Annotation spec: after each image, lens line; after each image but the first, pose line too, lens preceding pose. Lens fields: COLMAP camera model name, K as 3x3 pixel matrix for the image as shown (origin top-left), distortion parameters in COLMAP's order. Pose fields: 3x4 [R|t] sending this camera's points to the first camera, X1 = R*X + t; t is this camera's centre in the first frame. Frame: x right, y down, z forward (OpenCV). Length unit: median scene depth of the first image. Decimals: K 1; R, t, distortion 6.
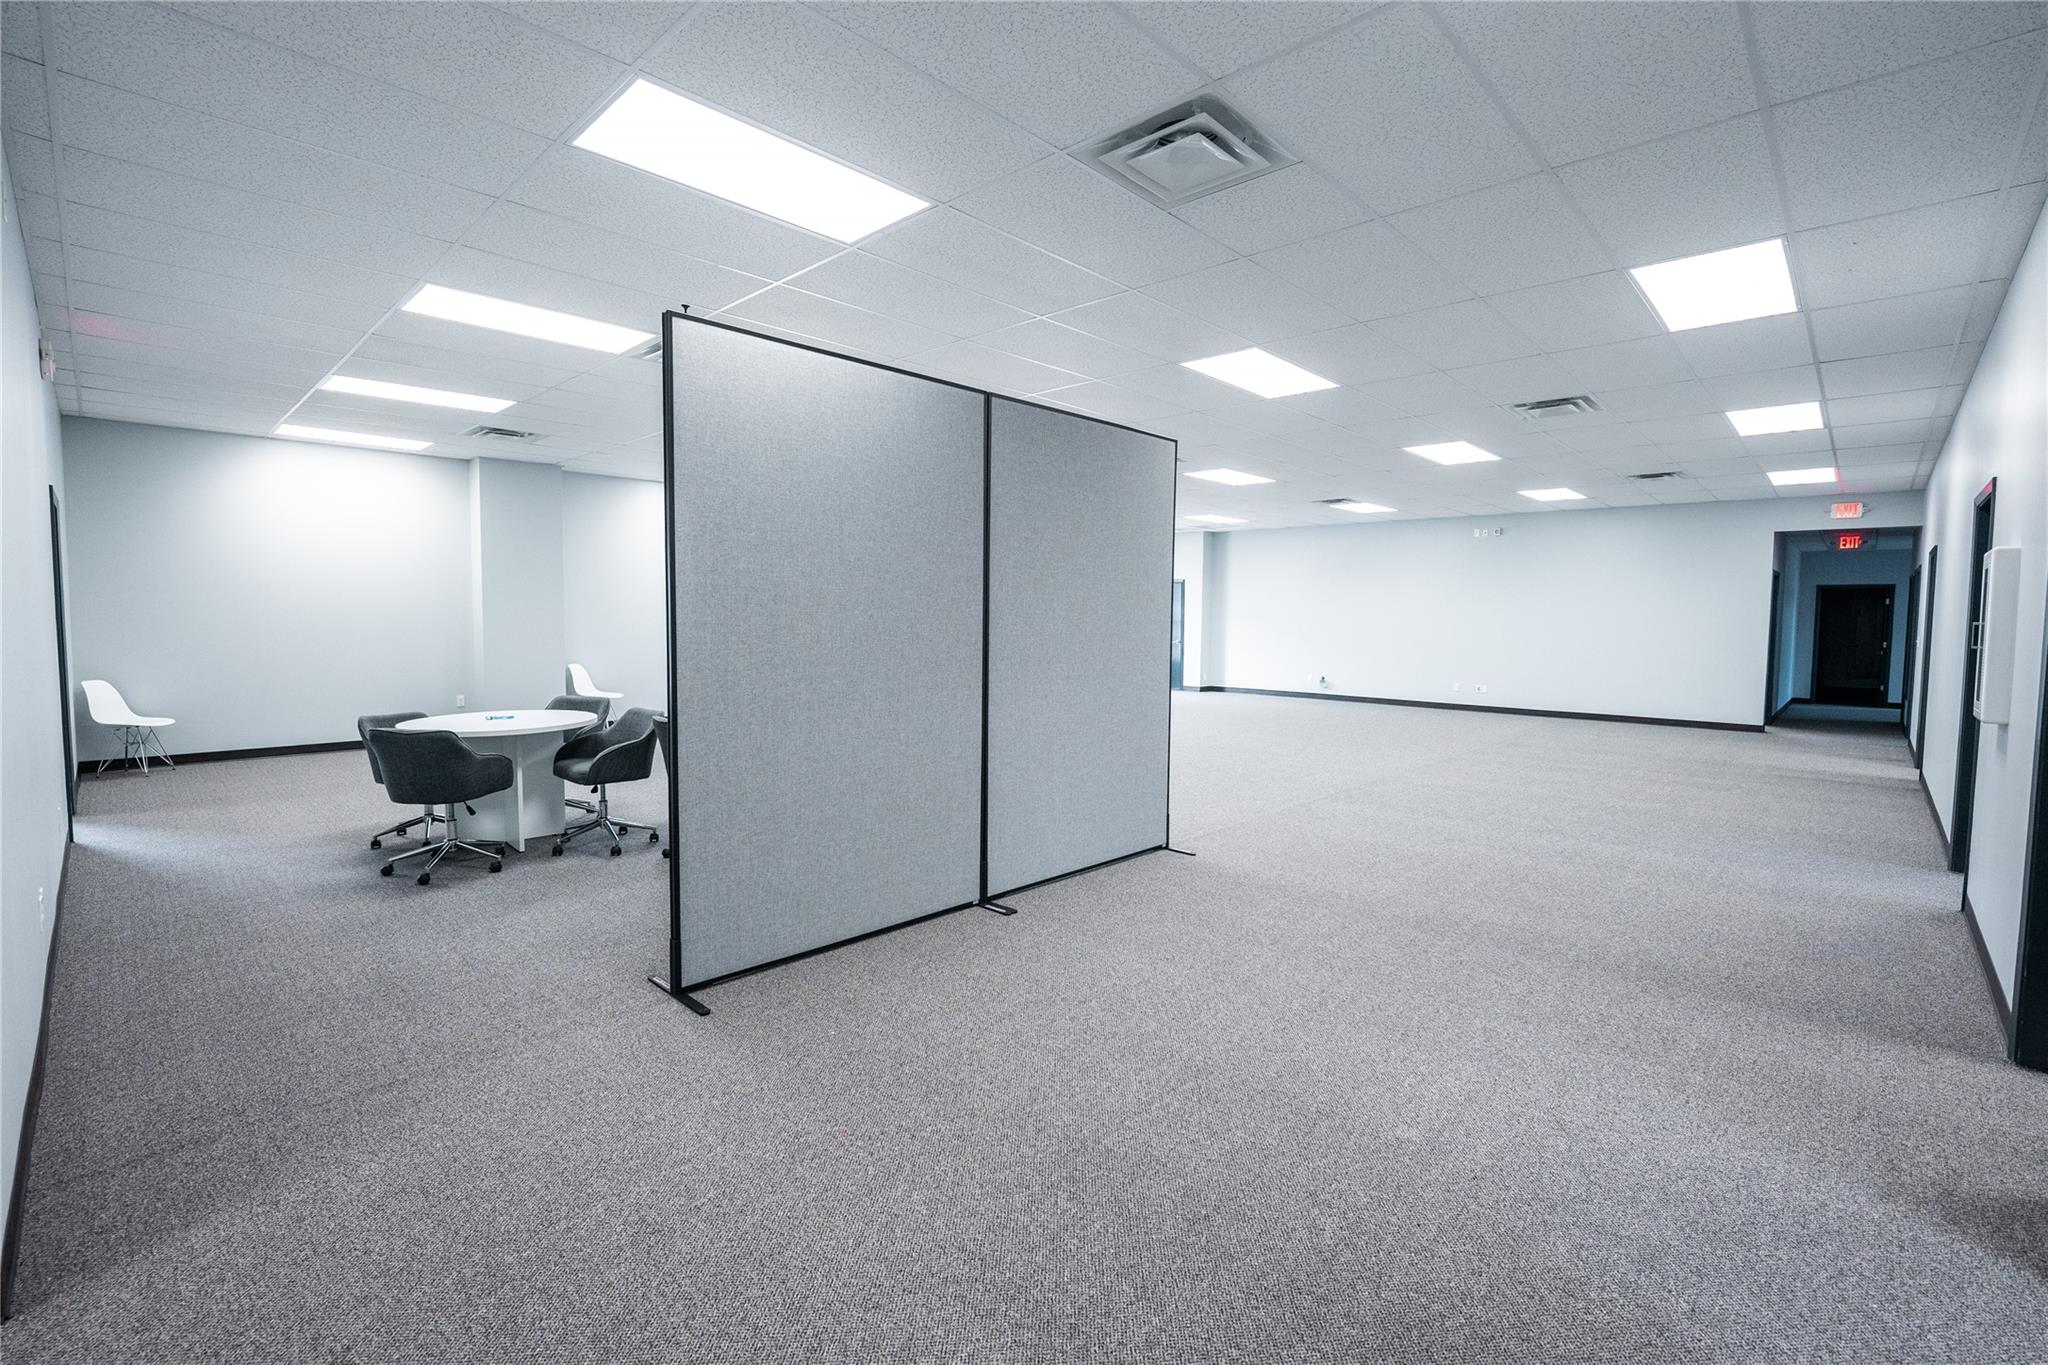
lens RADIAL K [[900.9, 0, 1026.2], [0, 900.9, 668.6], [0, 0, 1]] dist [-0.020769, 0.000157]
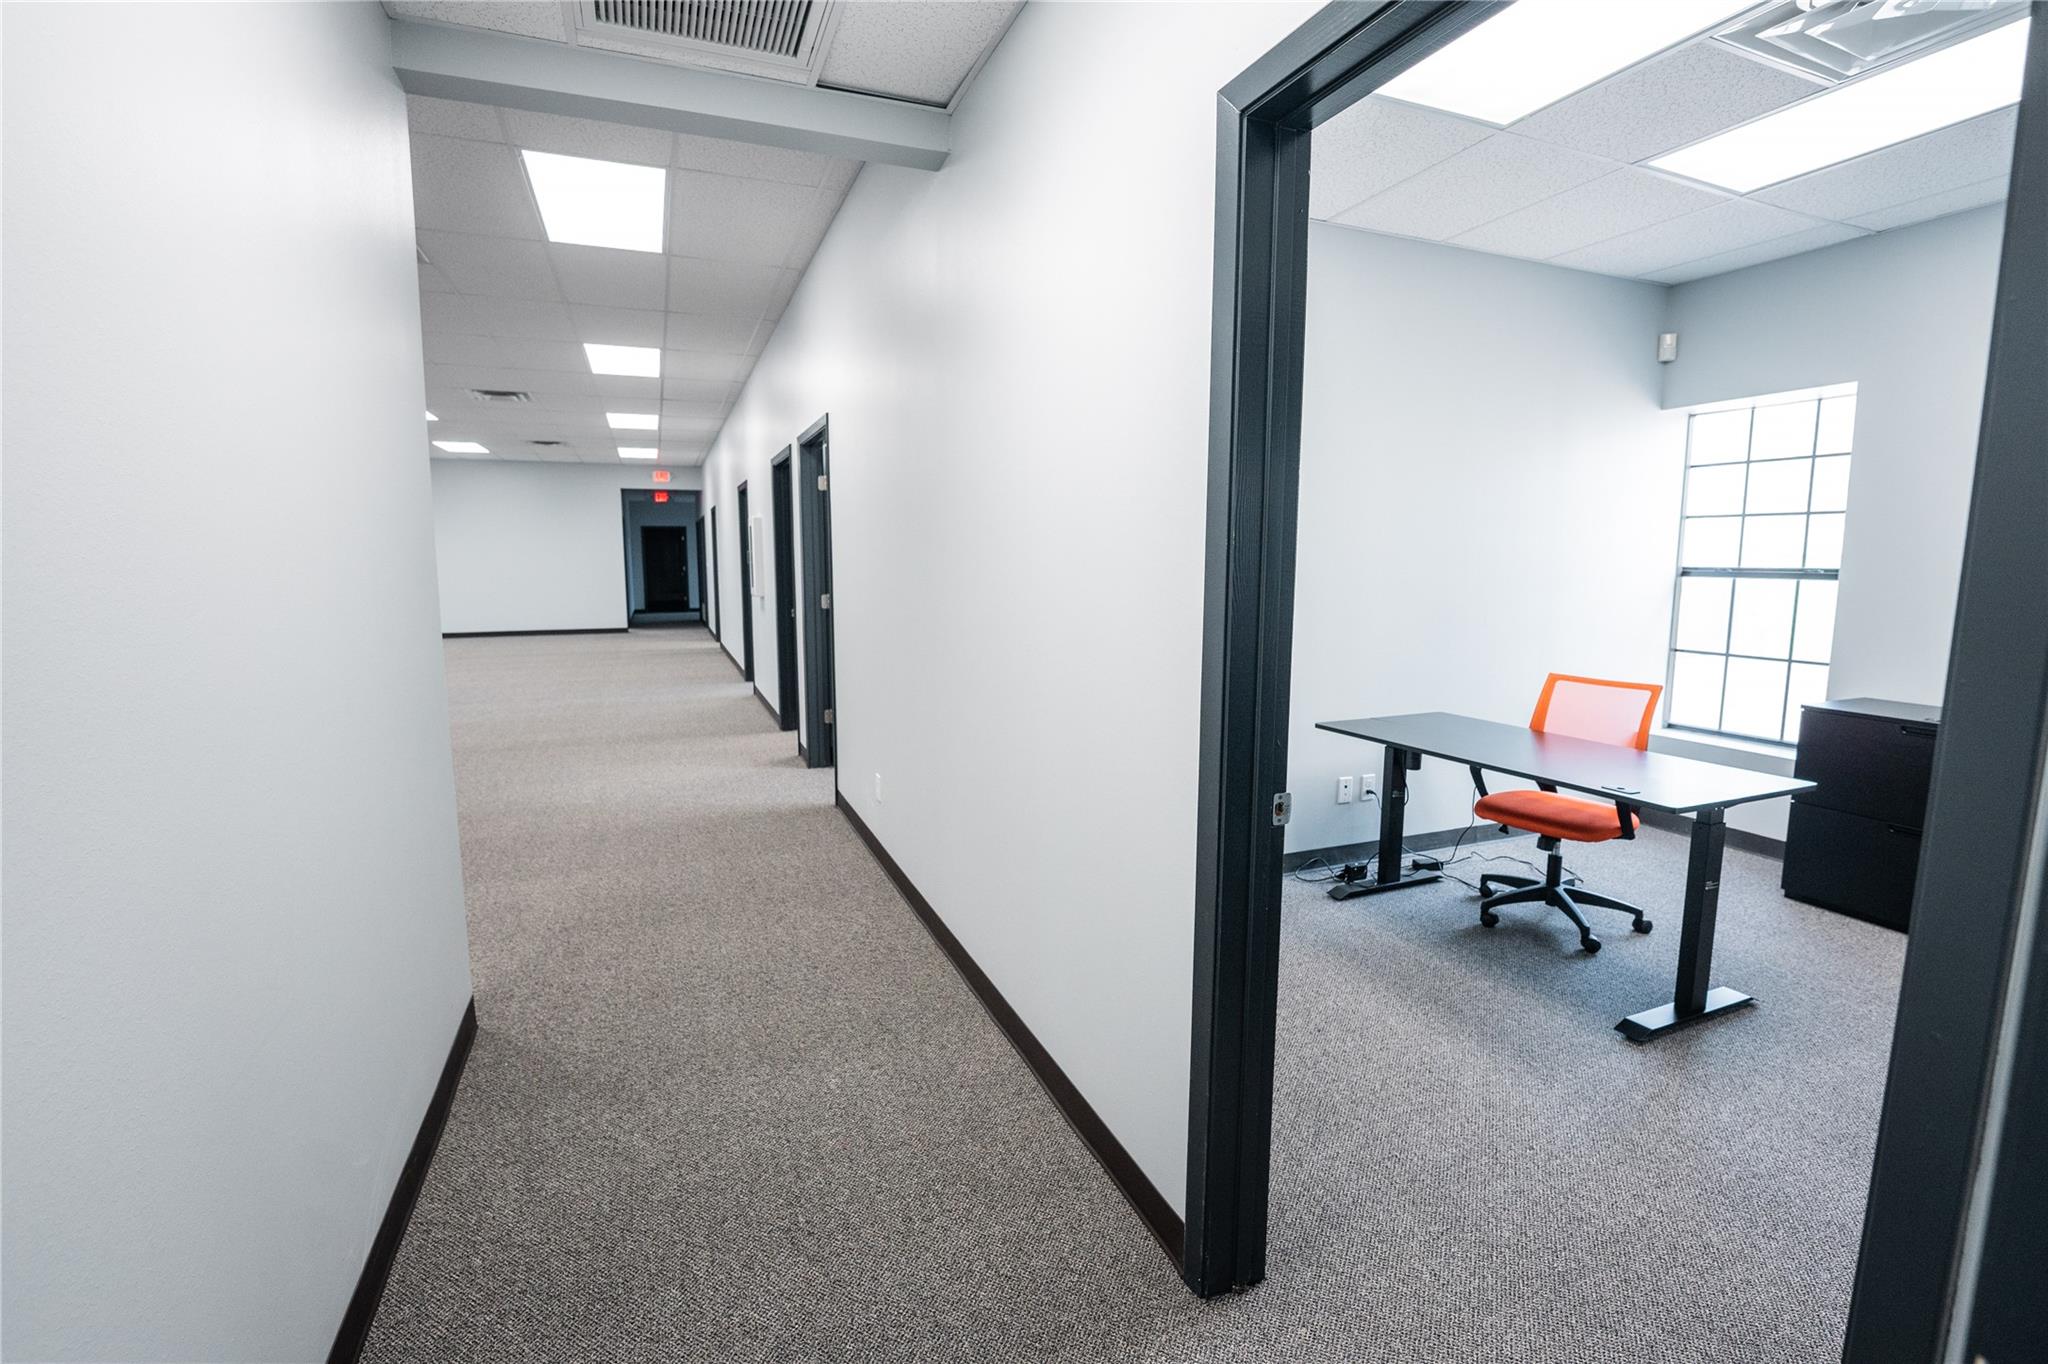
lens RADIAL K [[900.9, 0, 1026.2], [0, 900.9, 668.1], [0, 0, 1]] dist [-0.020769, 0.000157]
pose [[0.409833, -0.122257, 0.903930, -0.220418], [0.056249, 0.992479, 0.108731, 0.009422], [-0.910425, 0.006283, 0.413627, -0.174707]]
